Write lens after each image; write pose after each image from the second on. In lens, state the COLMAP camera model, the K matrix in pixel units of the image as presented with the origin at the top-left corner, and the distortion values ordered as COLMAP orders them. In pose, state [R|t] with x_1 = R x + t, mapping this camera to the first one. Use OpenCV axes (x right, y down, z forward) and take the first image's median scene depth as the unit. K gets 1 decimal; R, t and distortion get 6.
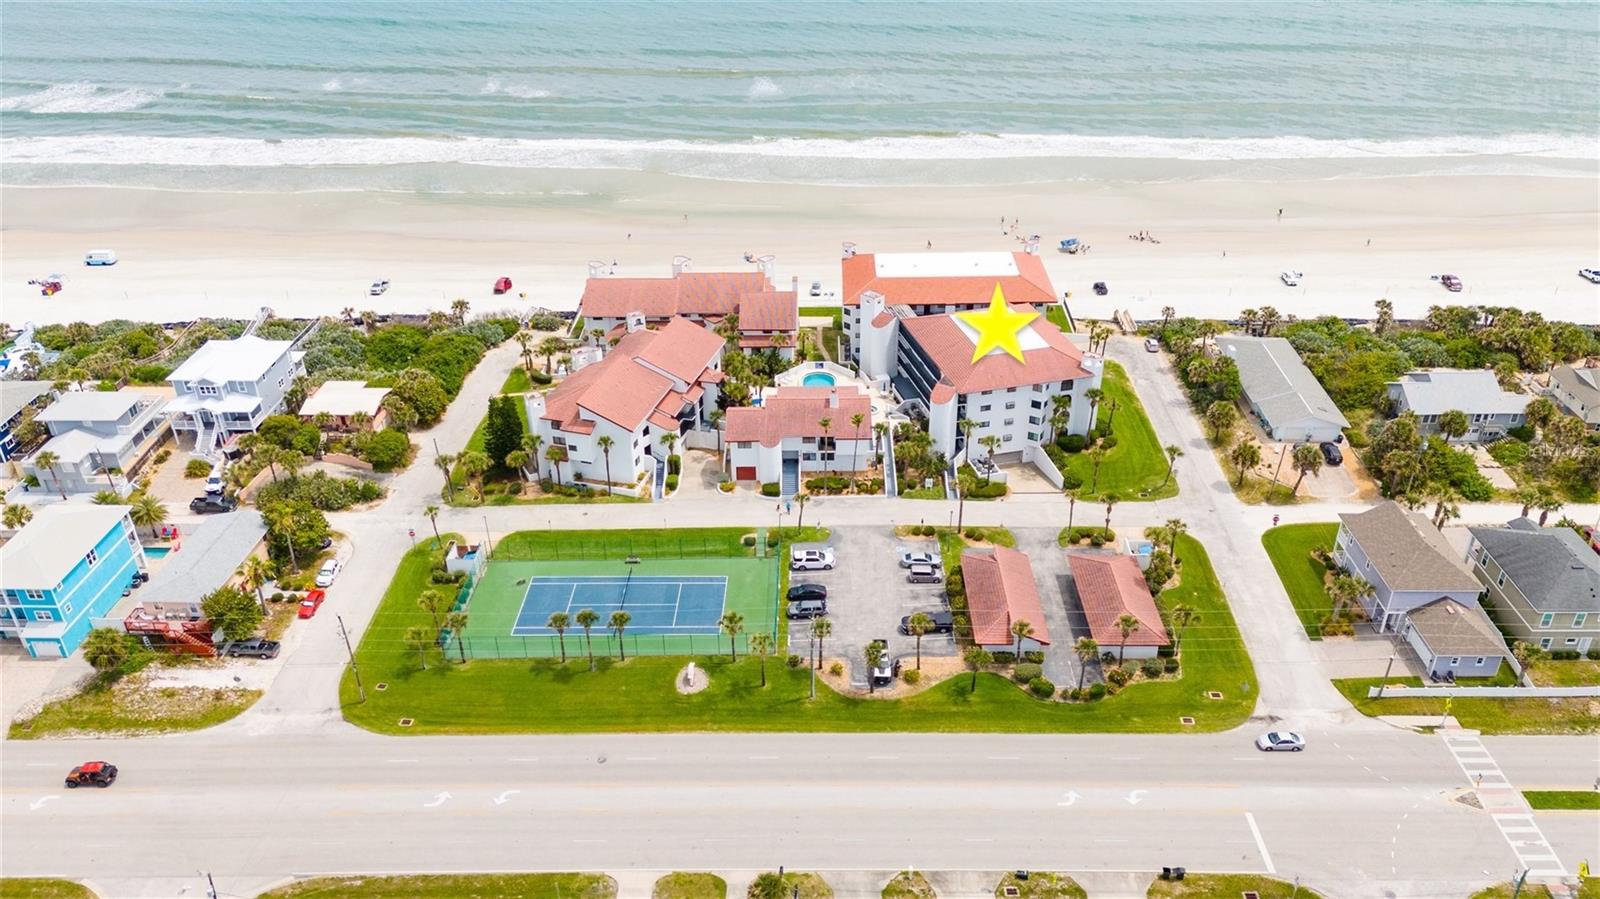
lens RADIAL K [[1178.7, 0, 803.7], [0, 1178.7, 444.0], [0, 0, 1]] dist [0.081179, -0.071718]
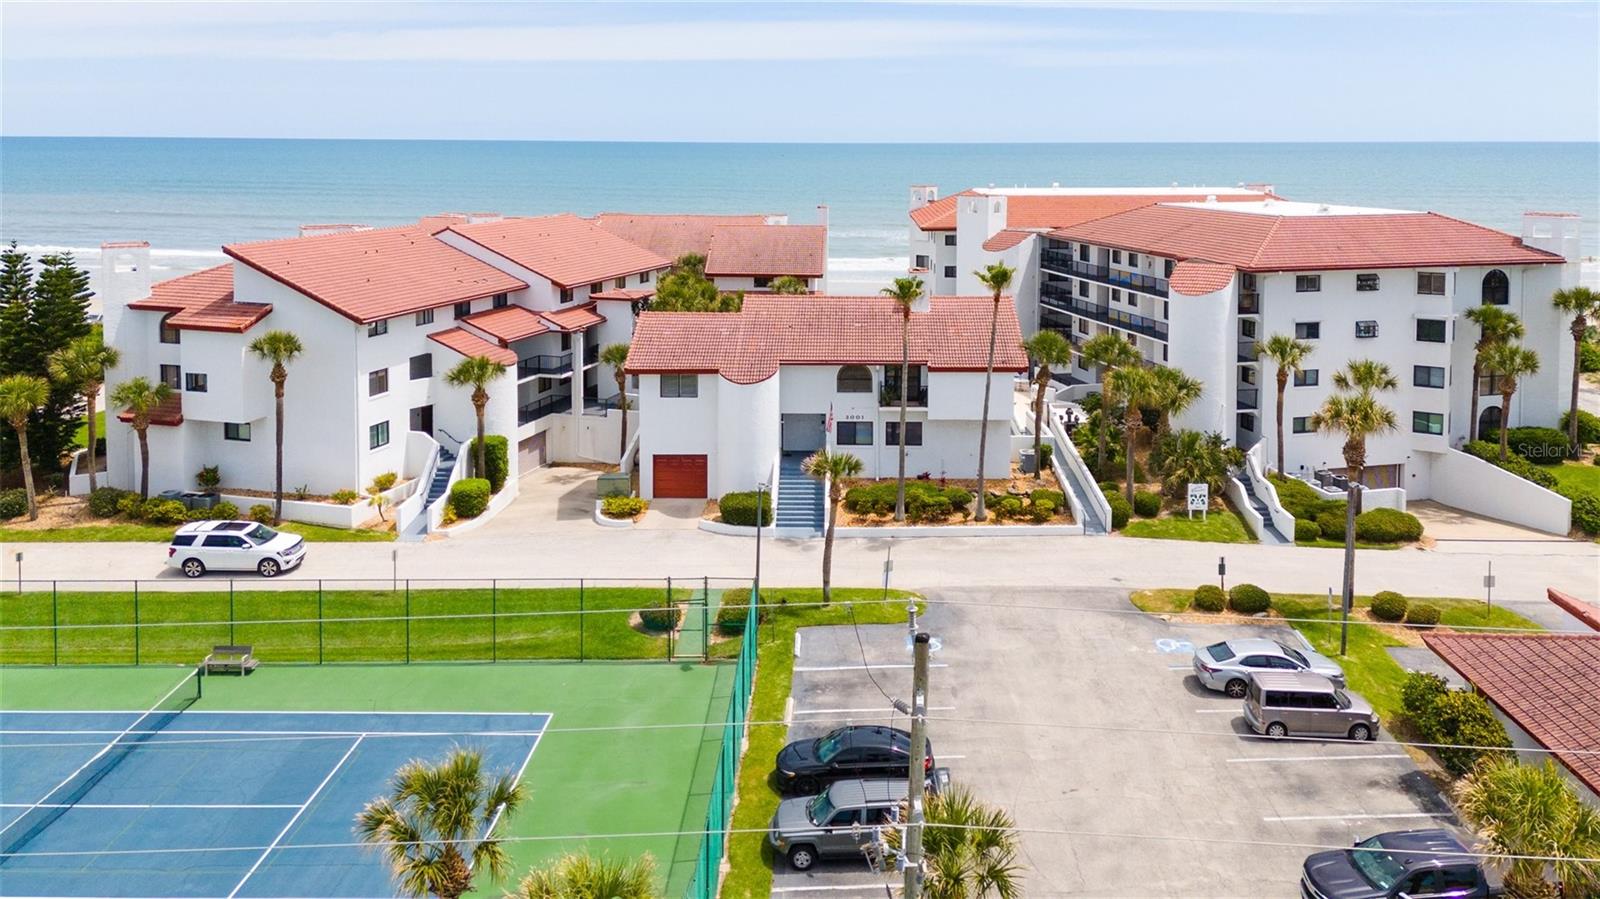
lens RADIAL K [[1271.5, 0, 840.3], [0, 1271.5, 179.3], [0, 0, 1]] dist [0.034577, -0.002061]
pose [[0.999843, 0.017071, 0.004676, -0.002943], [-0.013153, 0.893410, -0.449049, 0.119532], [-0.011843, 0.448917, 0.893495, 0.617230]]
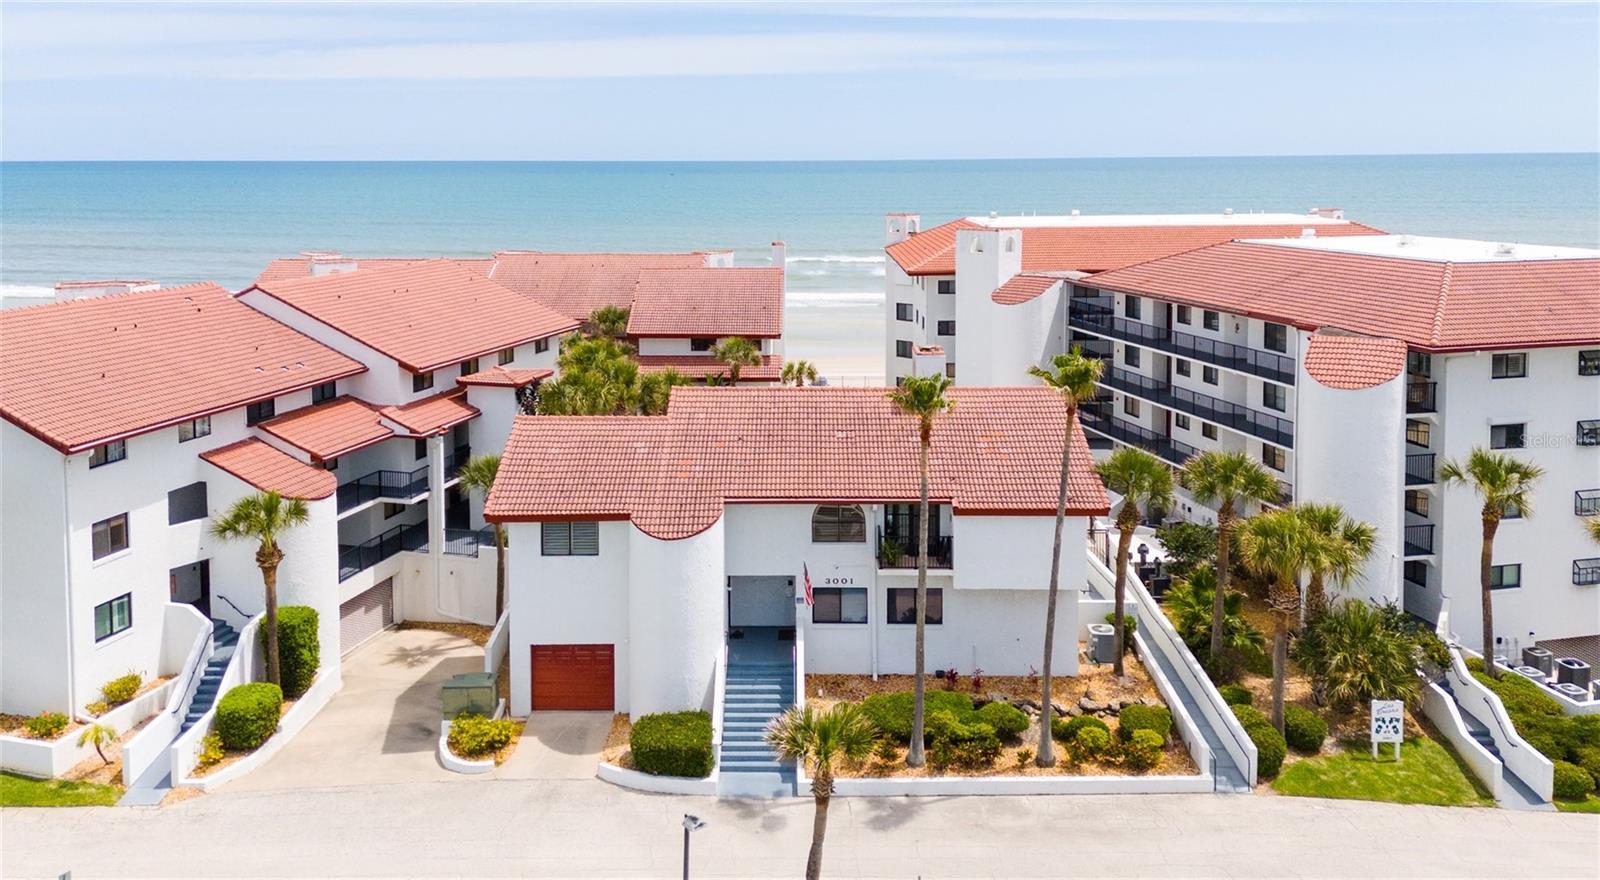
lens RADIAL K [[1322.9, 0, 773.1], [0, 1322.9, 190.6], [0, 0, 1]] dist [0.030660, -0.007453]
pose [[0.999936, 0.009533, -0.006148, -0.008019], [-0.011283, 0.891509, -0.452863, 0.058487], [0.001163, 0.452903, 0.891559, 0.728154]]
